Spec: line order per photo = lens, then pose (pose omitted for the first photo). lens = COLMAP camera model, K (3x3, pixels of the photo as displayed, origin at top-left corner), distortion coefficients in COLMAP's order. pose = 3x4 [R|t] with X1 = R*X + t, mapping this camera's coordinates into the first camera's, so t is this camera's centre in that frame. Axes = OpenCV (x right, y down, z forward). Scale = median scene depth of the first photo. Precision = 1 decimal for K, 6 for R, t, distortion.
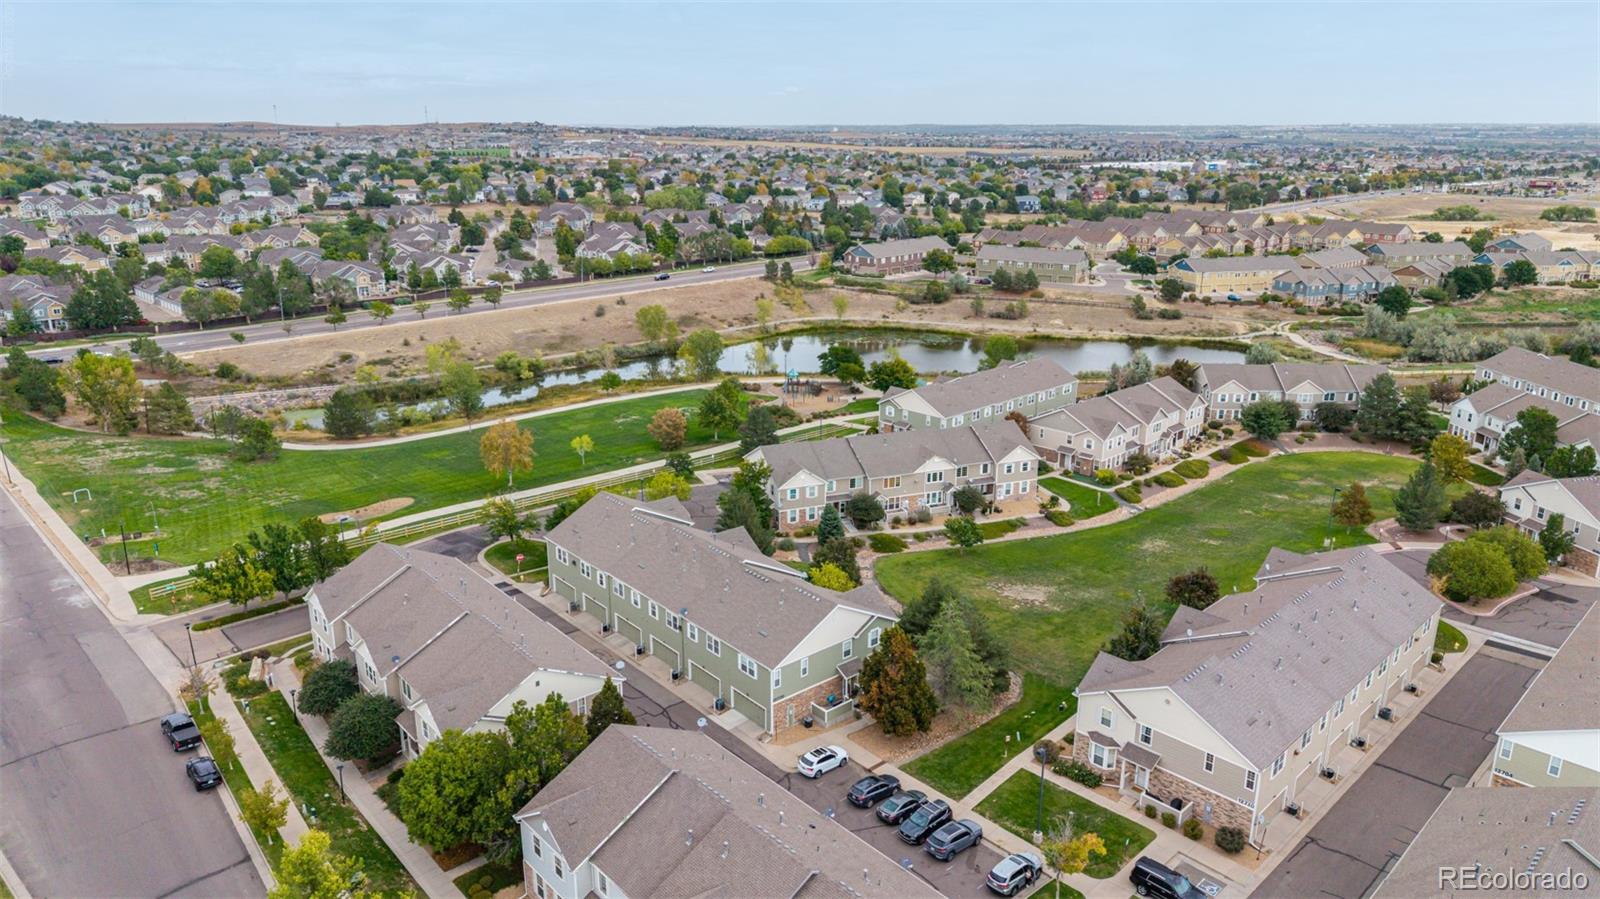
lens RADIAL K [[1068.3, 0, 785.0], [0, 1068.3, 449.9], [0, 0, 1]] dist [0.076830, -0.092500]
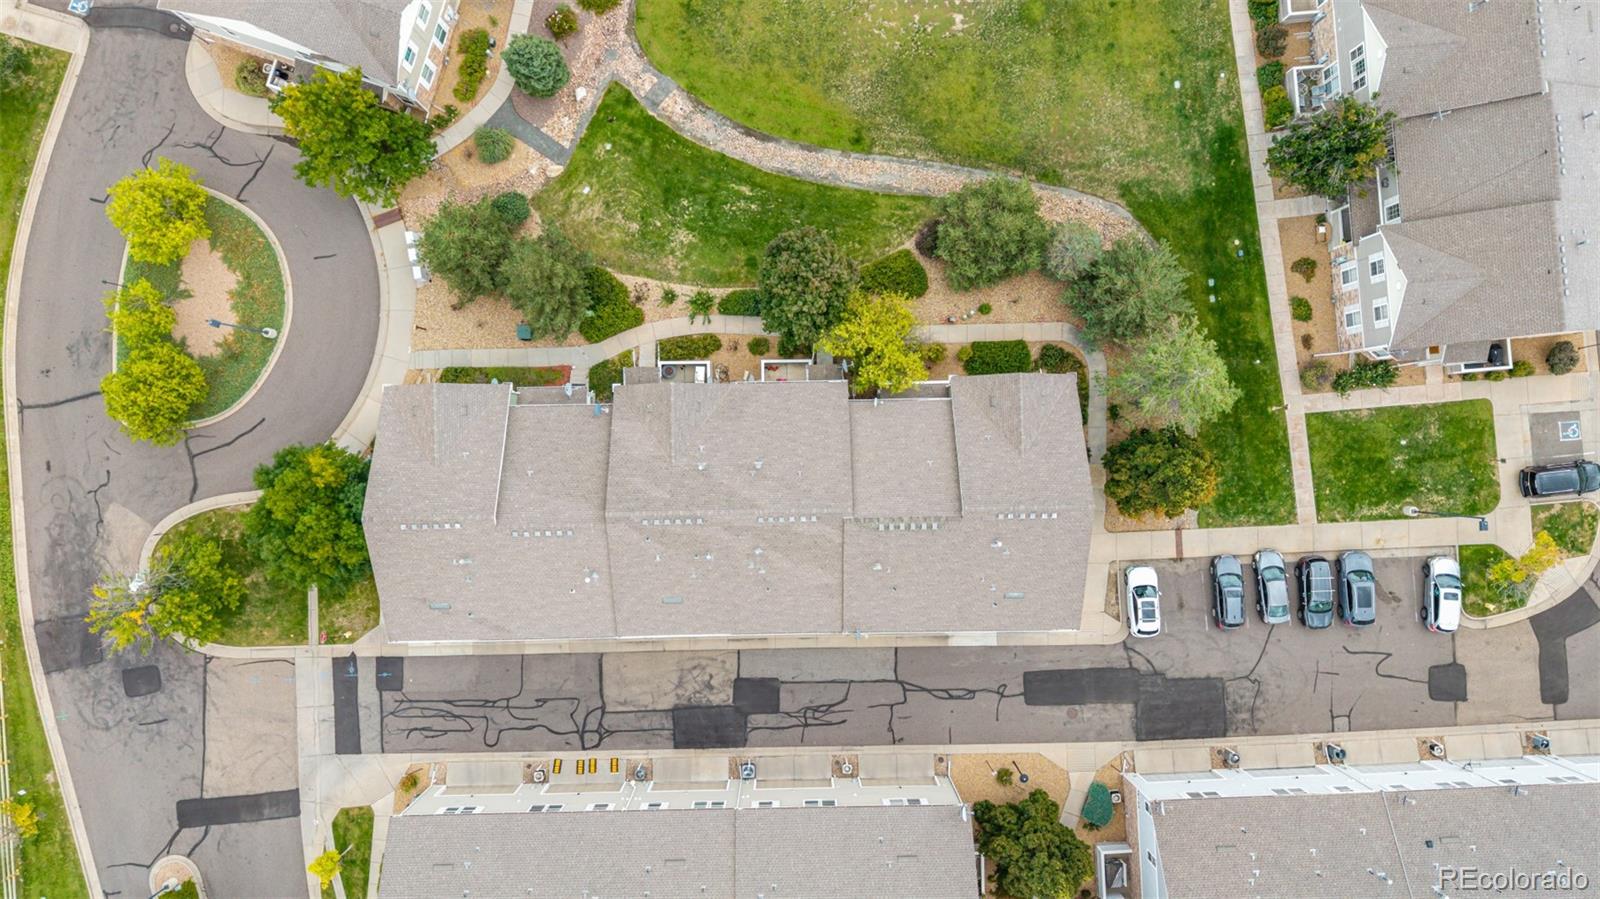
lens RADIAL K [[1068.3, 0, 785.0], [0, 1068.3, 449.9], [0, 0, 1]] dist [0.076830, -0.092500]
pose [[0.624060, -0.781376, 0.000920, -0.022687], [0.224678, 0.180570, 0.957556, -0.299769], [-0.748378, -0.597366, 0.288244, 0.565981]]
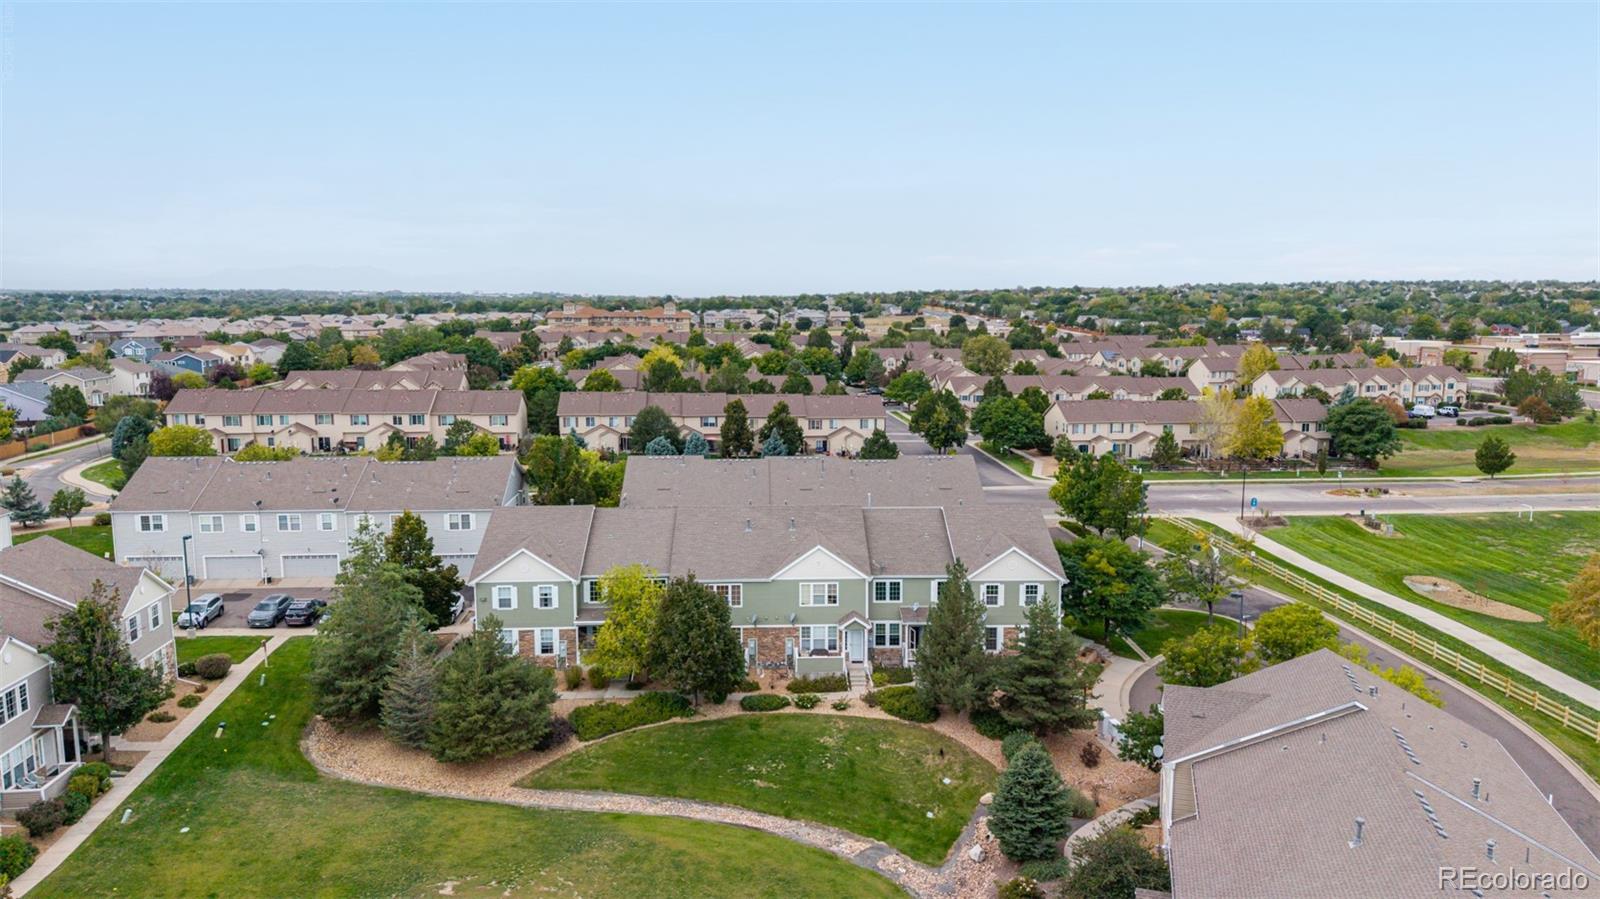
lens RADIAL K [[1060.2, 0, 807.5], [0, 1060.2, 453.7], [0, 0, 1]] dist [0.050212, -0.045621]
pose [[-0.604454, 0.116038, -0.788144, 0.324591], [-0.231173, 0.921215, 0.312925, -0.123858], [0.762361, 0.371346, -0.530007, 0.940291]]
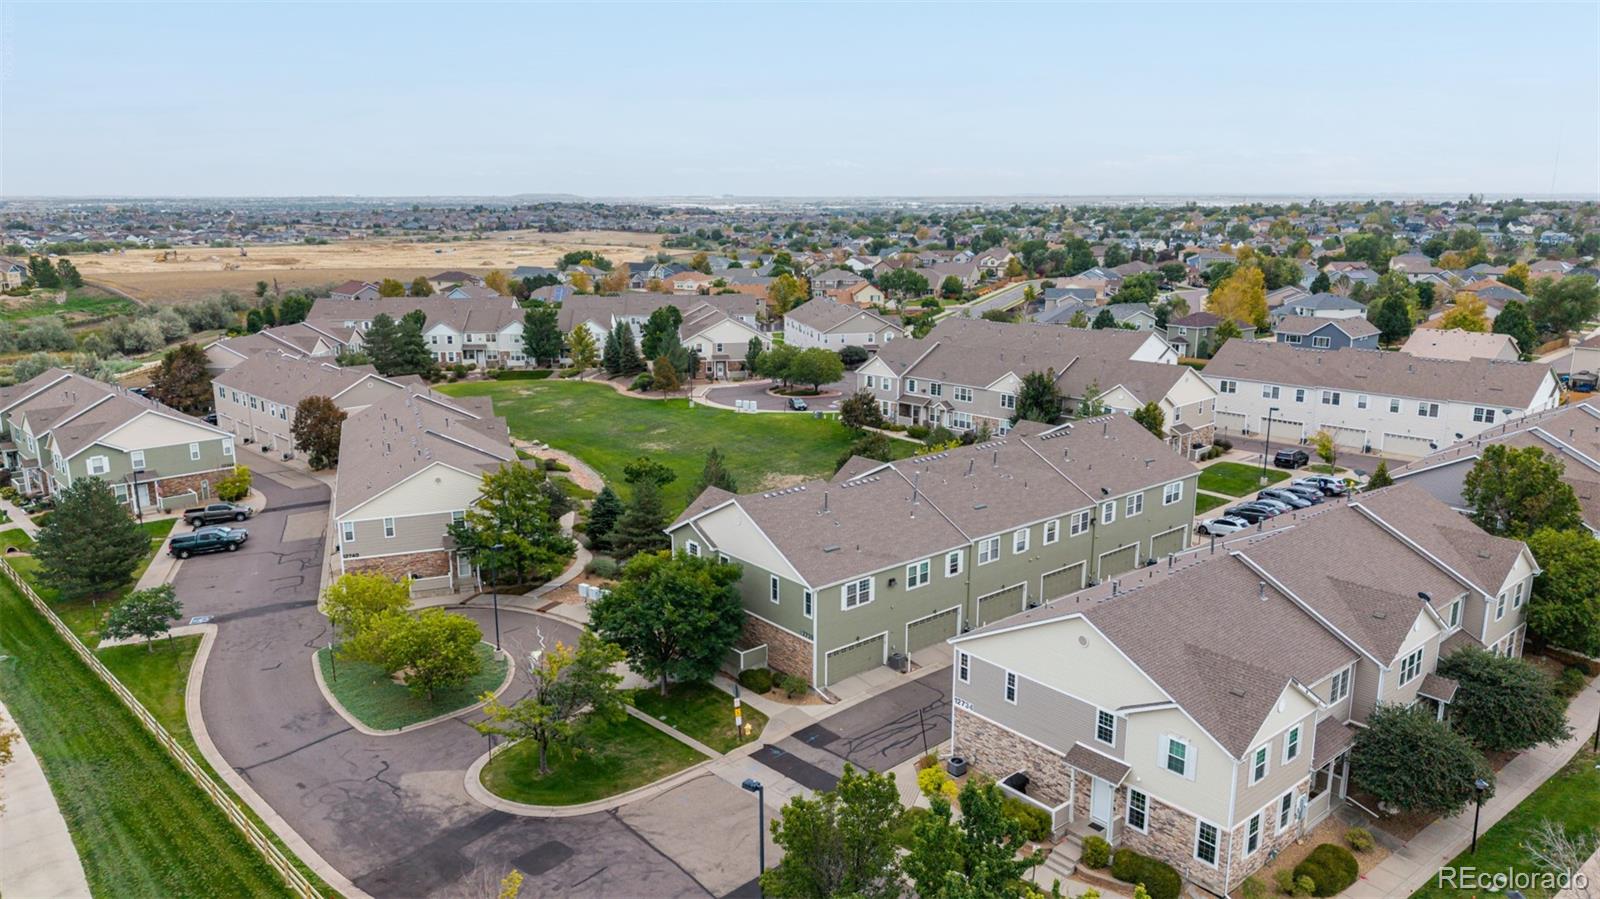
lens RADIAL K [[1093.7, 0, 799.3], [0, 1093.7, 447.2], [0, 0, 1]] dist [0.058769, -0.068857]
pose [[-0.009263, -0.219326, 0.975608, -0.531383], [0.292573, 0.932360, 0.212381, -0.069146], [-0.956198, 0.287404, 0.055532, 0.715632]]
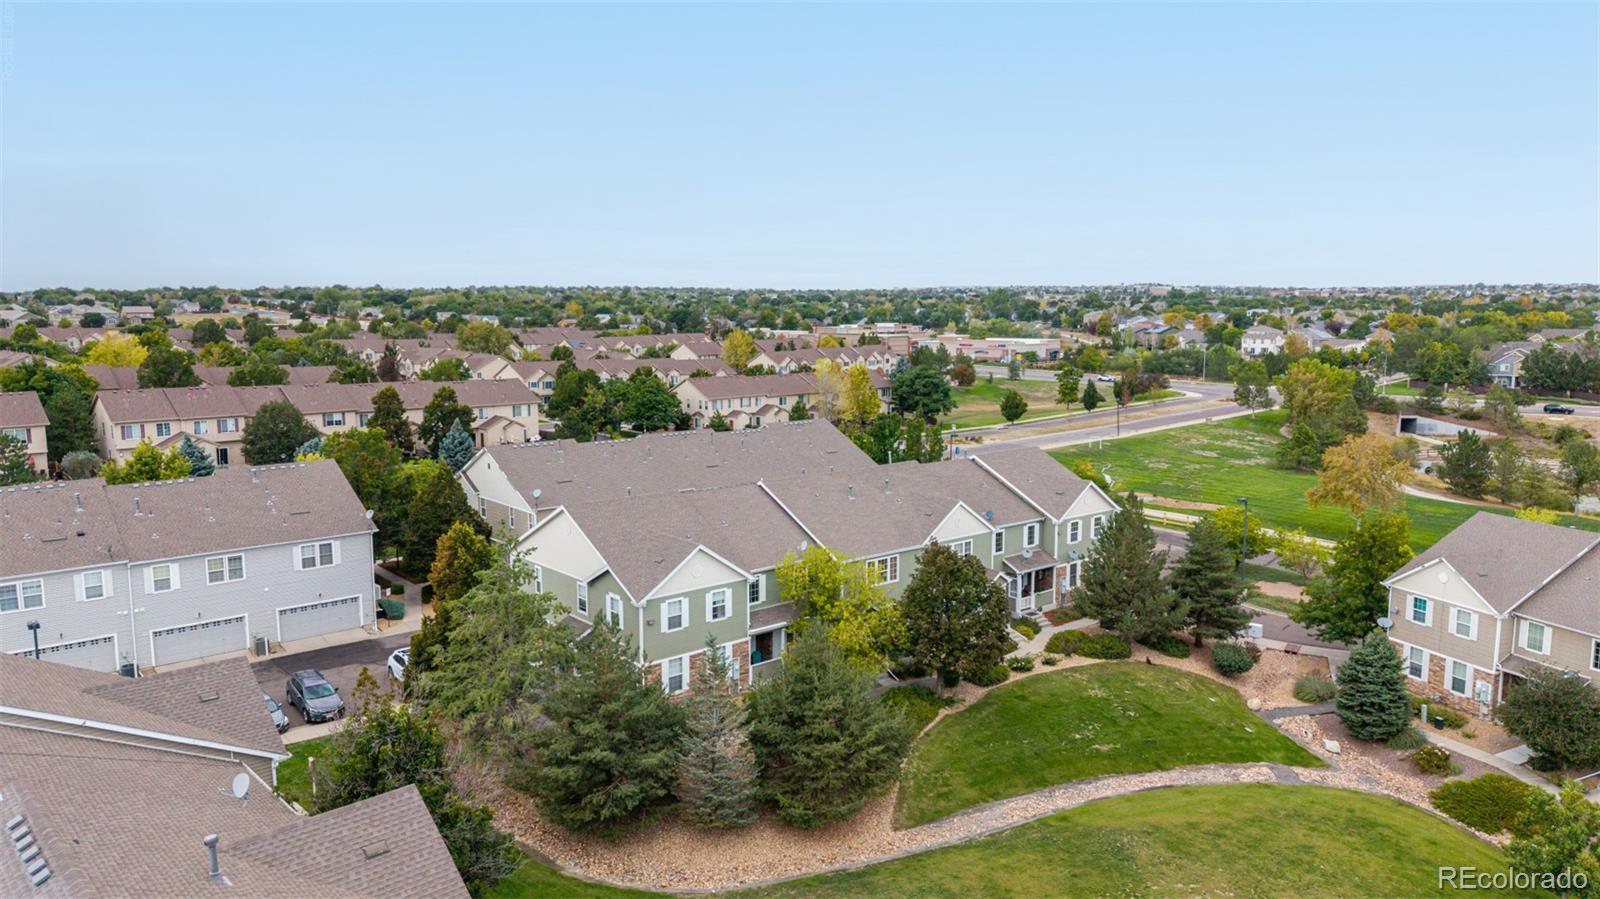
lens RADIAL K [[1062.6, 0, 808.1], [0, 1062.6, 444.0], [0, 0, 1]] dist [0.017020, -0.001739]
pose [[0.009988, 0.130812, -0.991357, 0.378422], [-0.294559, 0.947801, 0.122097, -0.001776], [0.955581, 0.290793, 0.047998, 0.636141]]
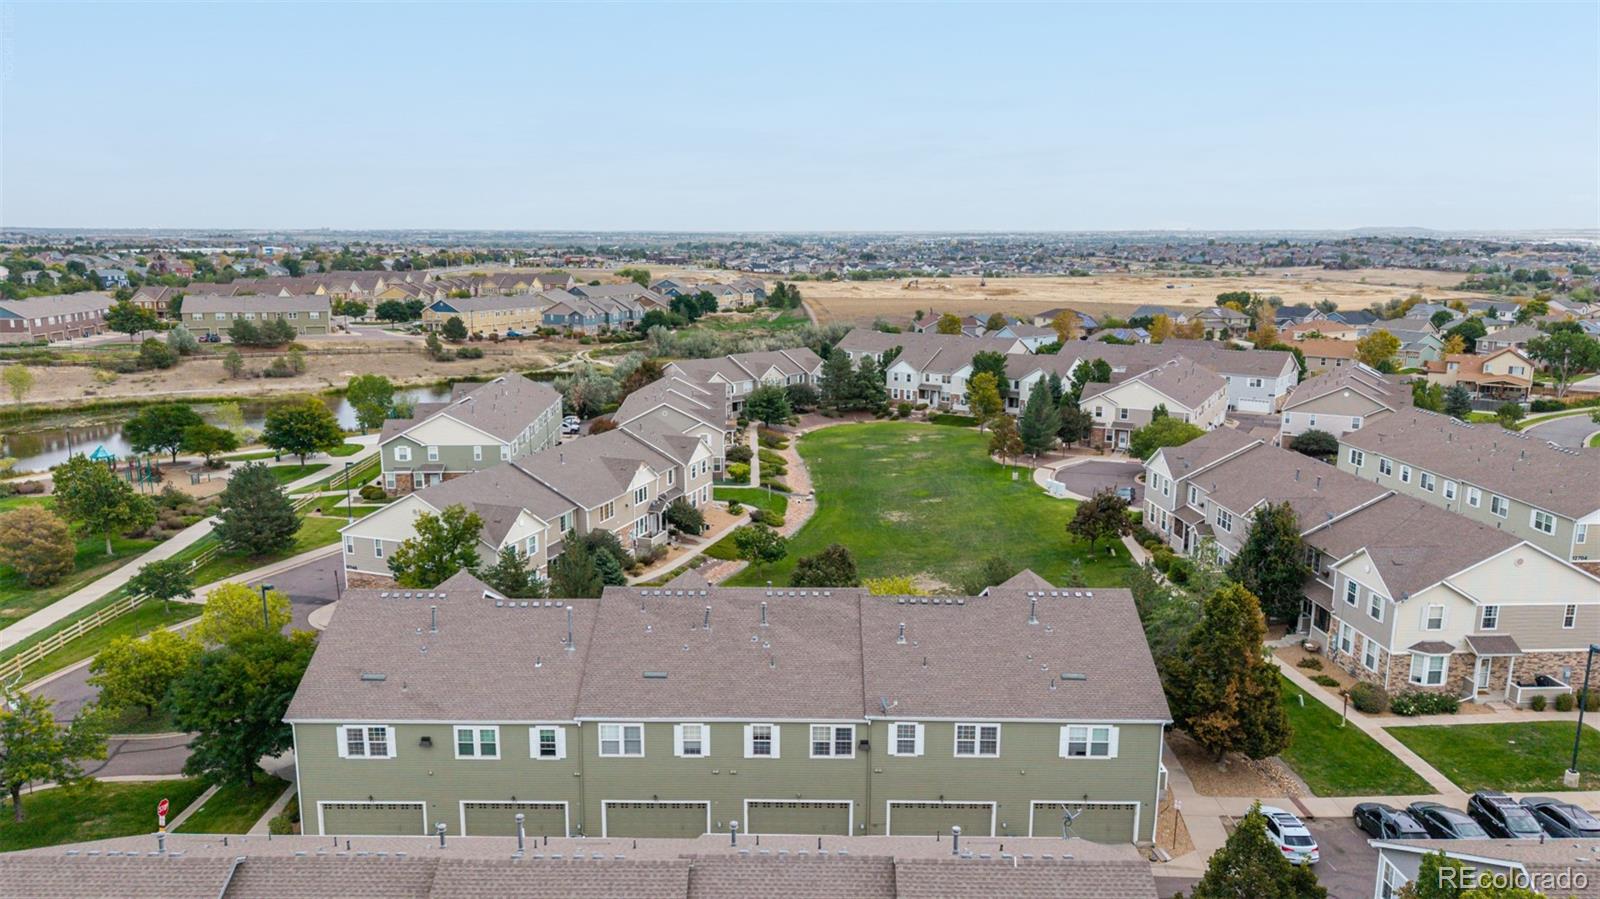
lens RADIAL K [[1086.1, 0, 801.6], [0, 1086.1, 475.0], [0, 0, 1]] dist [0.046578, -0.050447]
pose [[0.645152, -0.162907, 0.746485, -0.294015], [0.217769, 0.975687, 0.024719, 0.016780], [-0.732363, 0.146613, 0.664943, 0.420424]]
